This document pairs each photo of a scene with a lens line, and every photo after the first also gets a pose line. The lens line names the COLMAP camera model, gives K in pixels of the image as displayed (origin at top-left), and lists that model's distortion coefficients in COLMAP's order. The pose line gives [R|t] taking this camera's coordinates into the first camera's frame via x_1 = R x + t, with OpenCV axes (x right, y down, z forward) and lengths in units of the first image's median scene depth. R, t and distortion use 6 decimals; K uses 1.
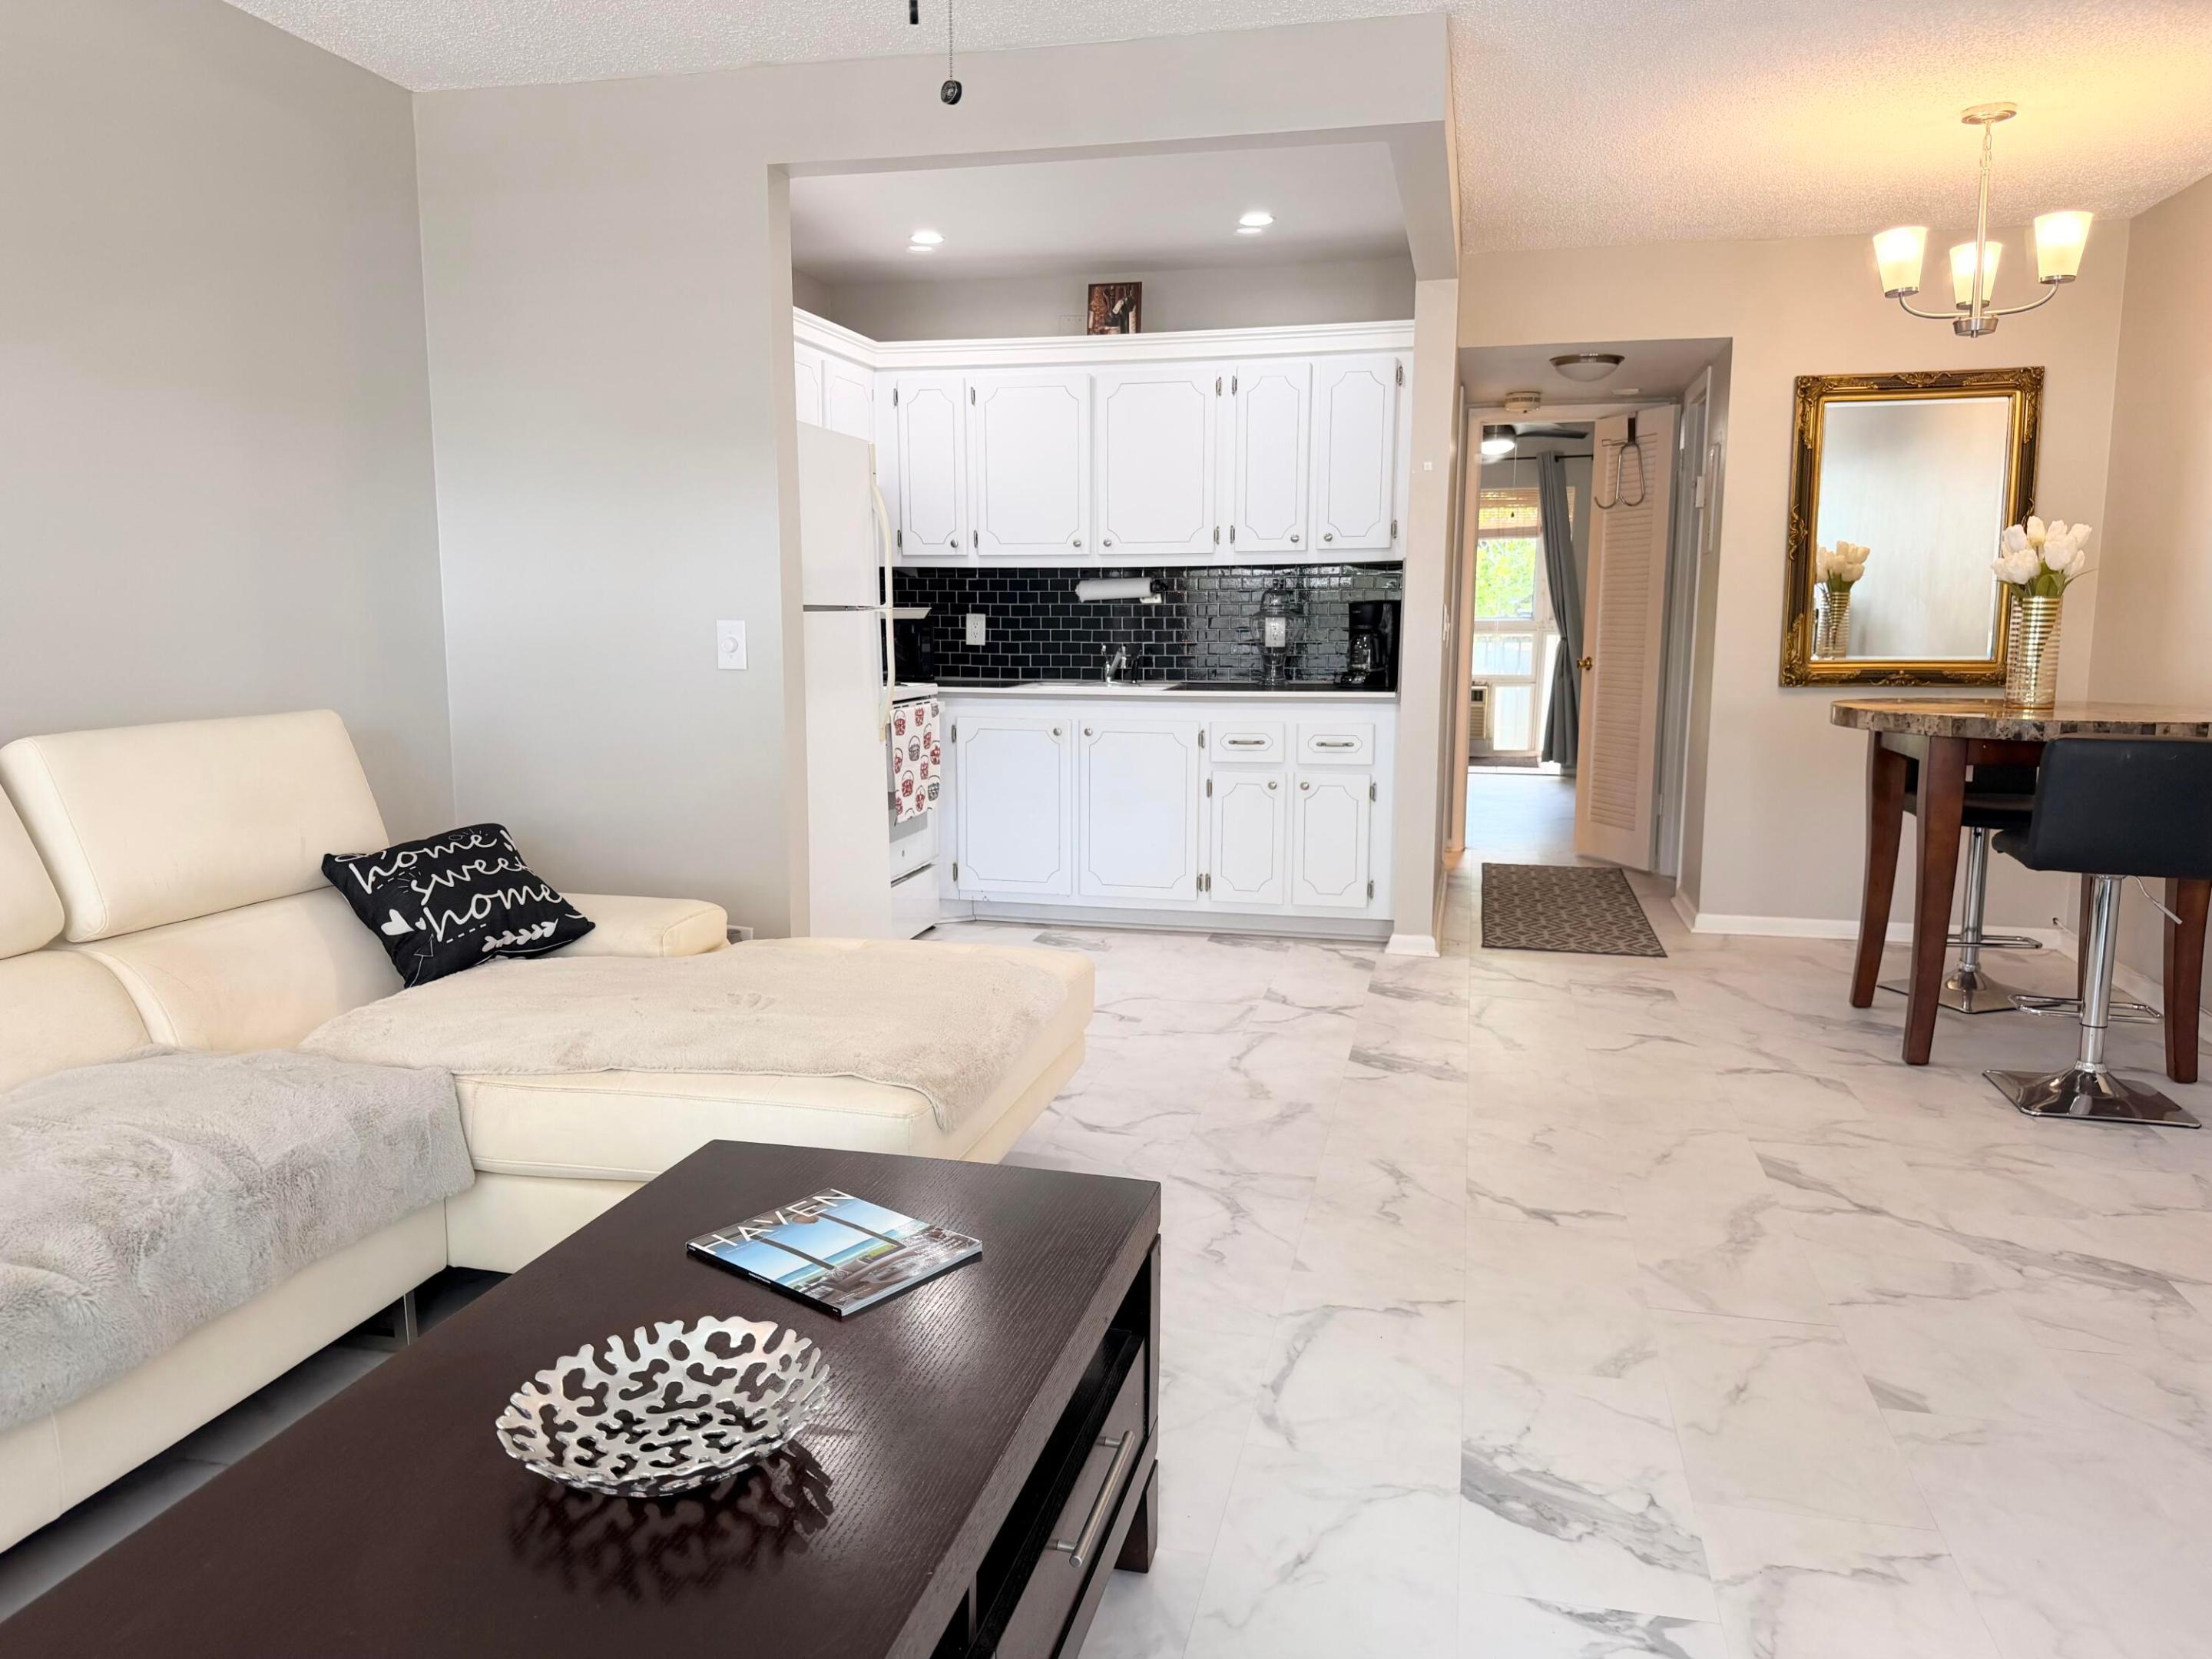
lens RADIAL K [[1552.3, 0, 1097.4], [0, 1552.3, 835.3], [0, 0, 1]] dist [0.064736, -0.104056]
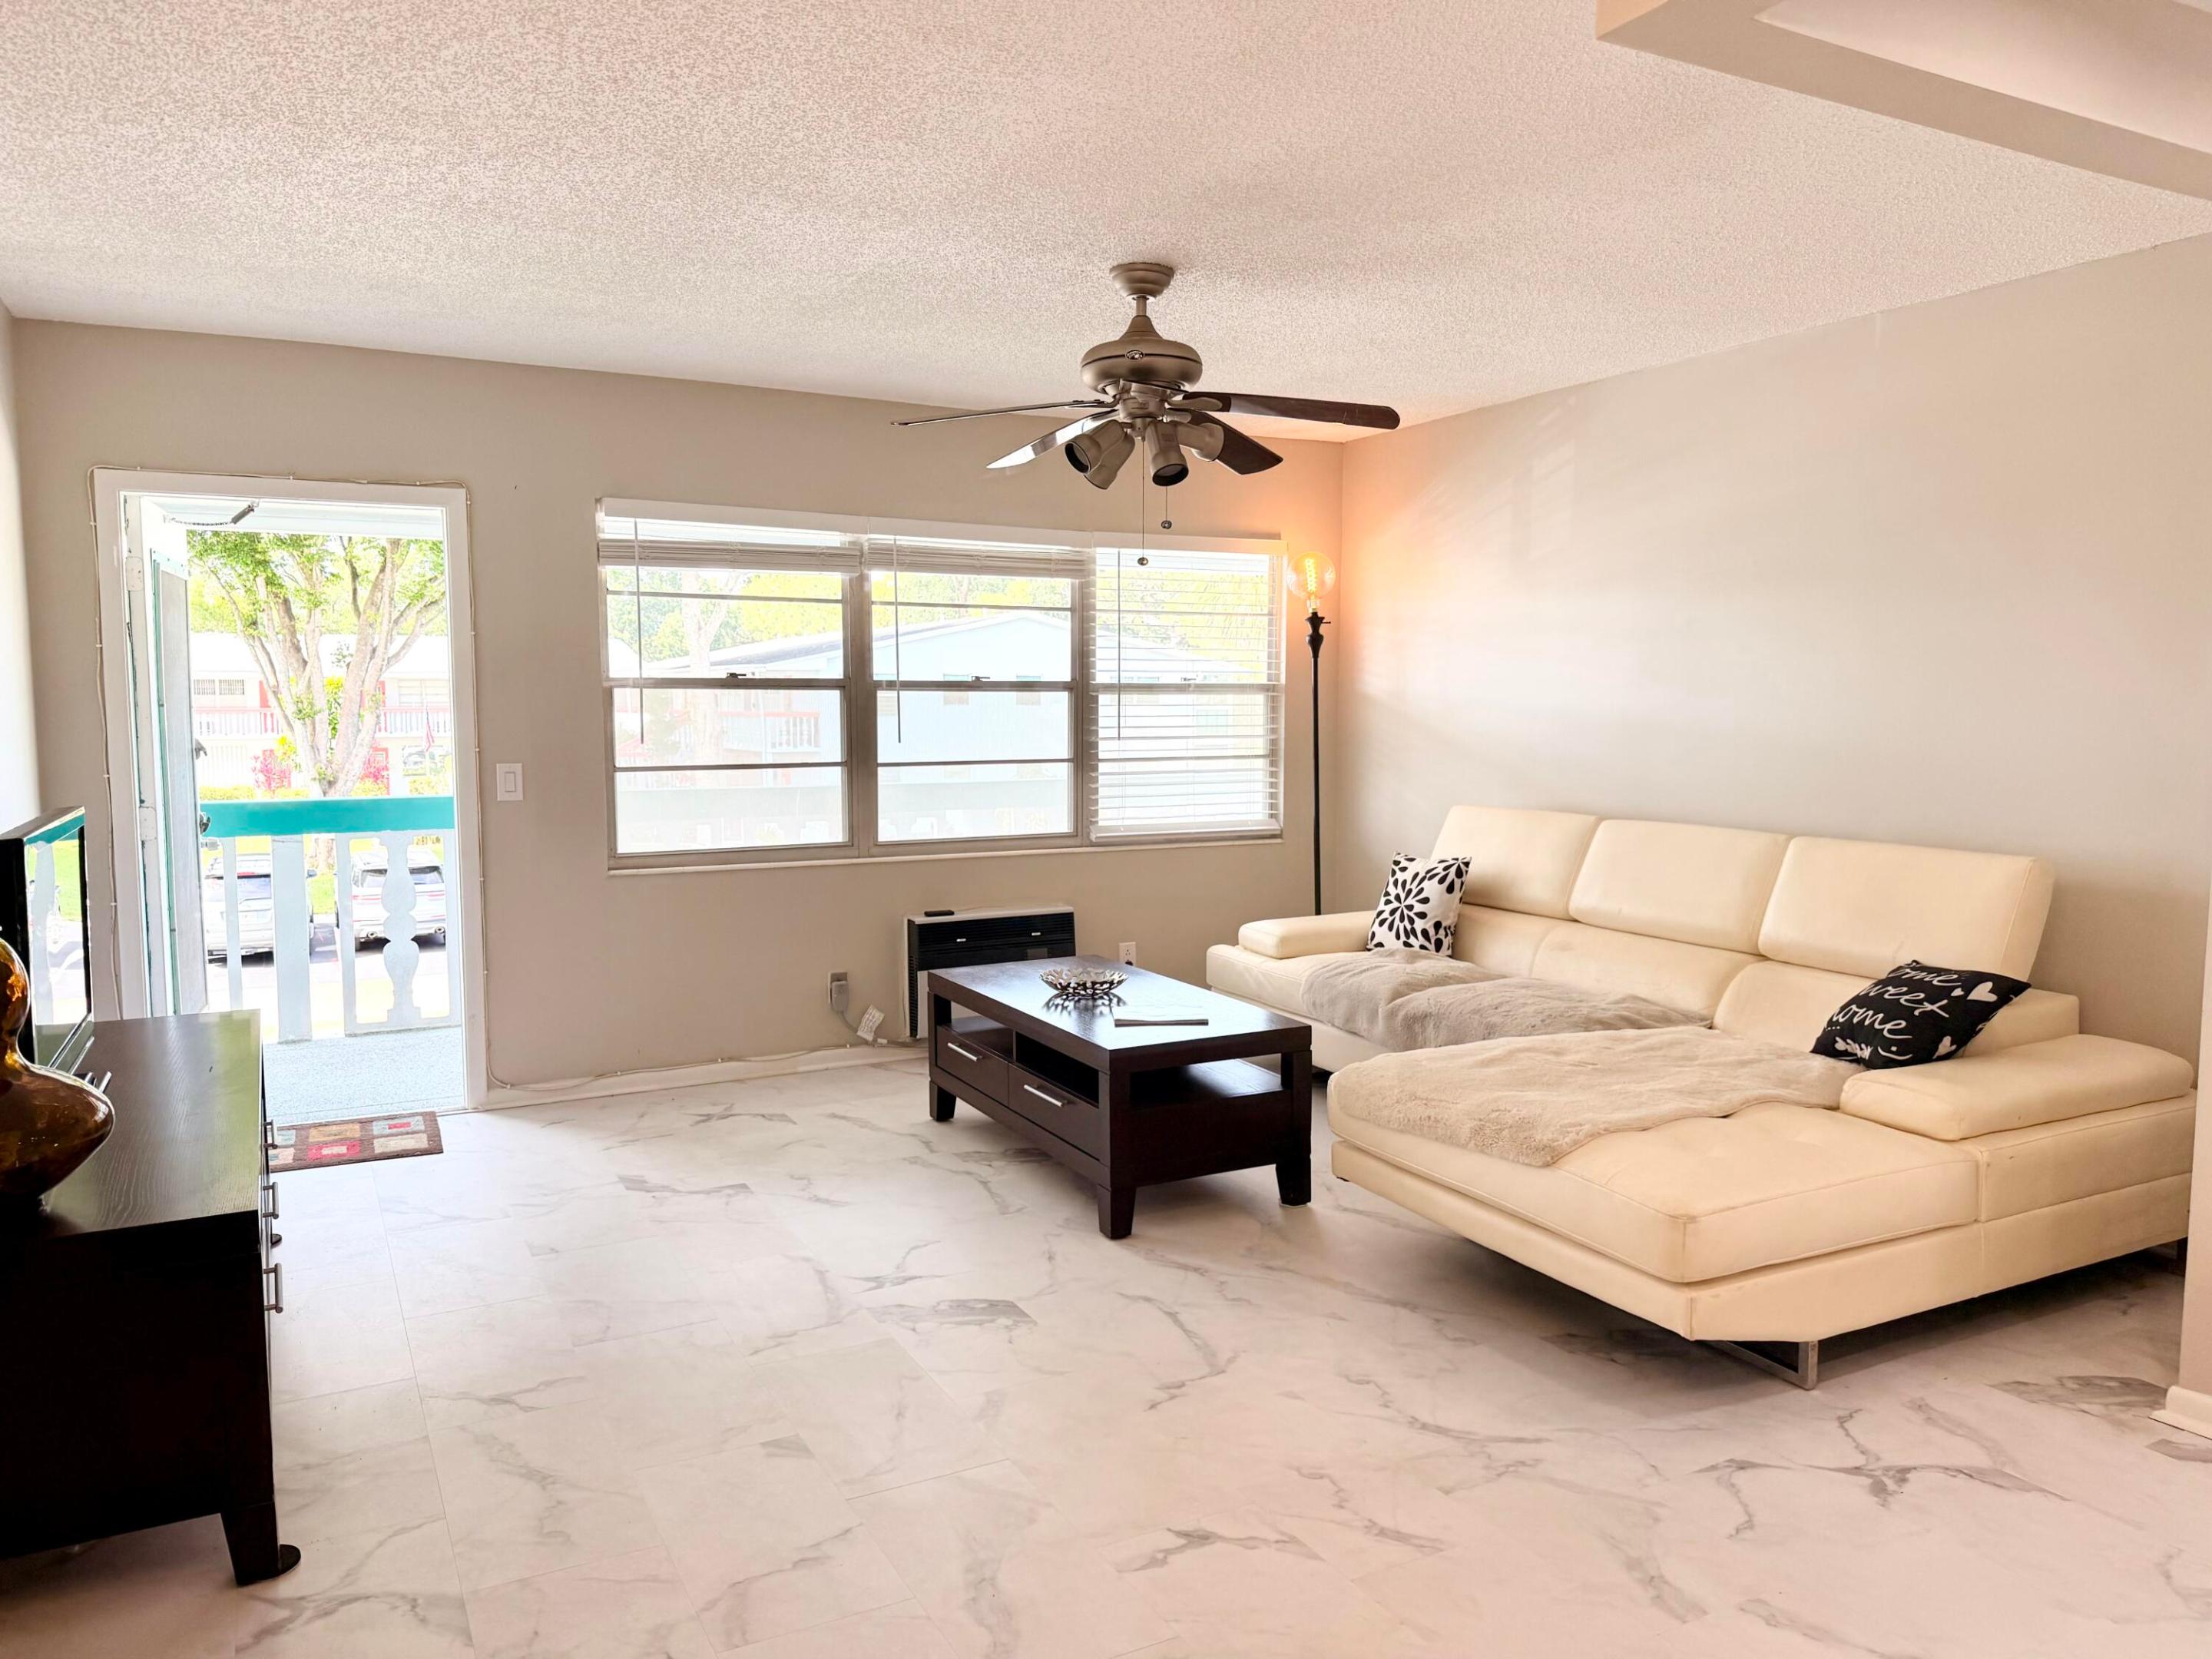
lens RADIAL K [[1552.3, 0, 1117.5], [0, 1552.3, 829.8], [0, 0, 1]] dist [0.064736, -0.104056]
pose [[-0.744607, 0.055687, -0.665177, 0.614606], [-0.101558, 0.975461, 0.195348, -0.202962], [0.659732, 0.213012, -0.720680, 1.085364]]
